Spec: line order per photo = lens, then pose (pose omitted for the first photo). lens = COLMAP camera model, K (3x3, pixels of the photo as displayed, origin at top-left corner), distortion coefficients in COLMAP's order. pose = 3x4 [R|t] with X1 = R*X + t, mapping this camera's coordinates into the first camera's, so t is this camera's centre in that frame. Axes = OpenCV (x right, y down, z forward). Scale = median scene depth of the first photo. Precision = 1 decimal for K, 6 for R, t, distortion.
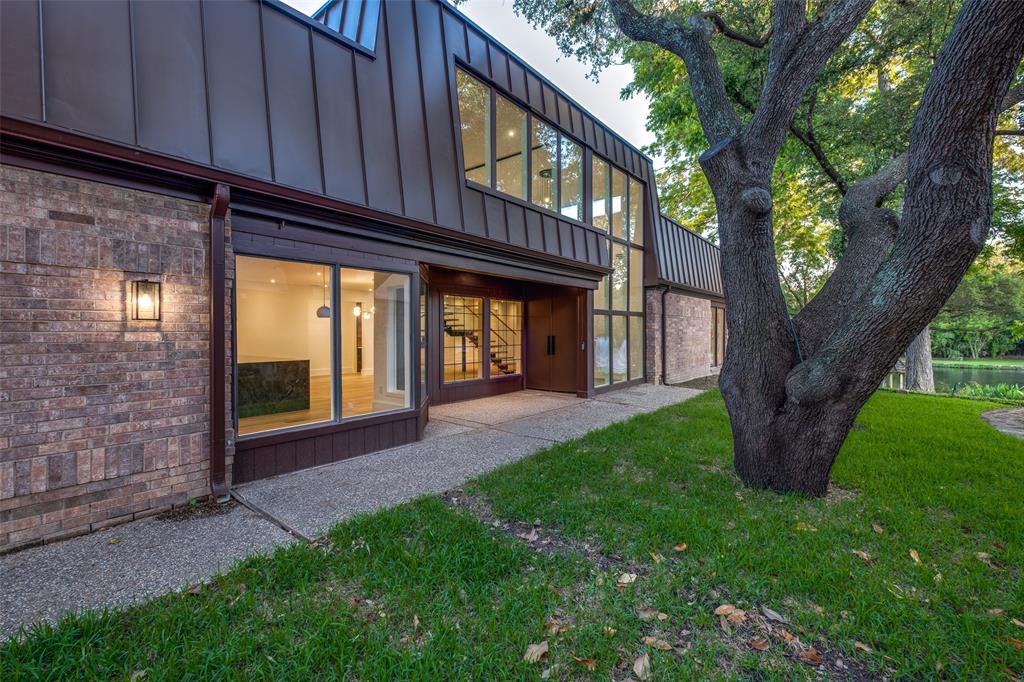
lens RADIAL K [[448.7, 0, 511.6], [0, 448.7, 339.0], [0, 0, 1]] dist [-0.003195, 0.001280]
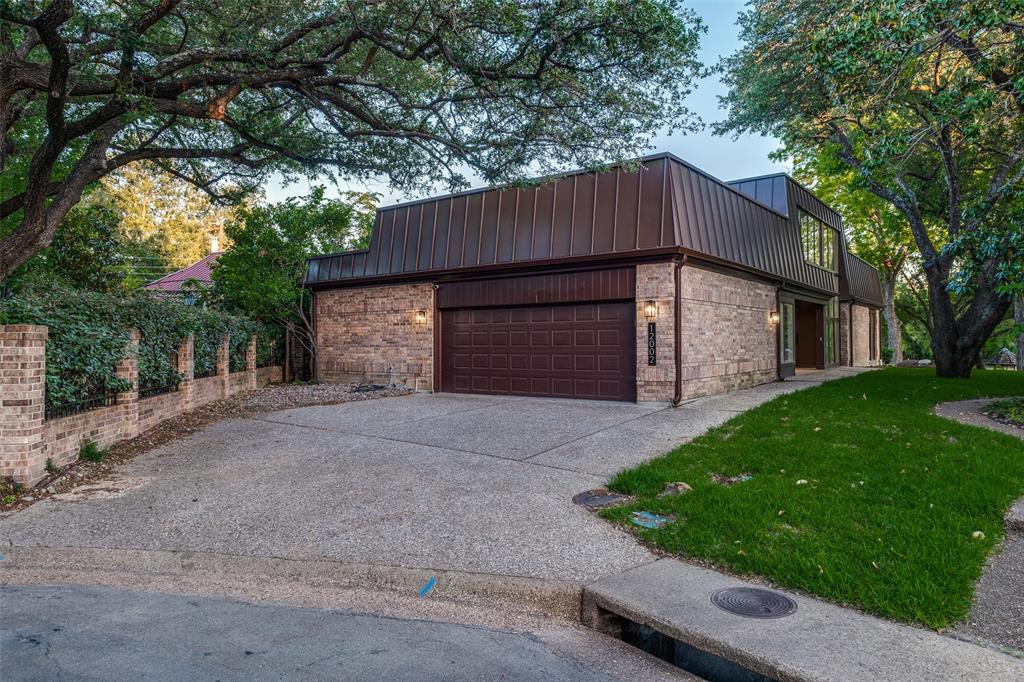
lens RADIAL K [[650.7, 0, 512.2], [0, 650.7, 340.2], [0, 0, 1]] dist [0.000904, 0.000829]
pose [[0.999495, -0.005846, 0.031230, -2.419455], [0.006398, 0.999825, -0.017602, 0.127999], [-0.031122, 0.017793, 0.999357, -3.172213]]
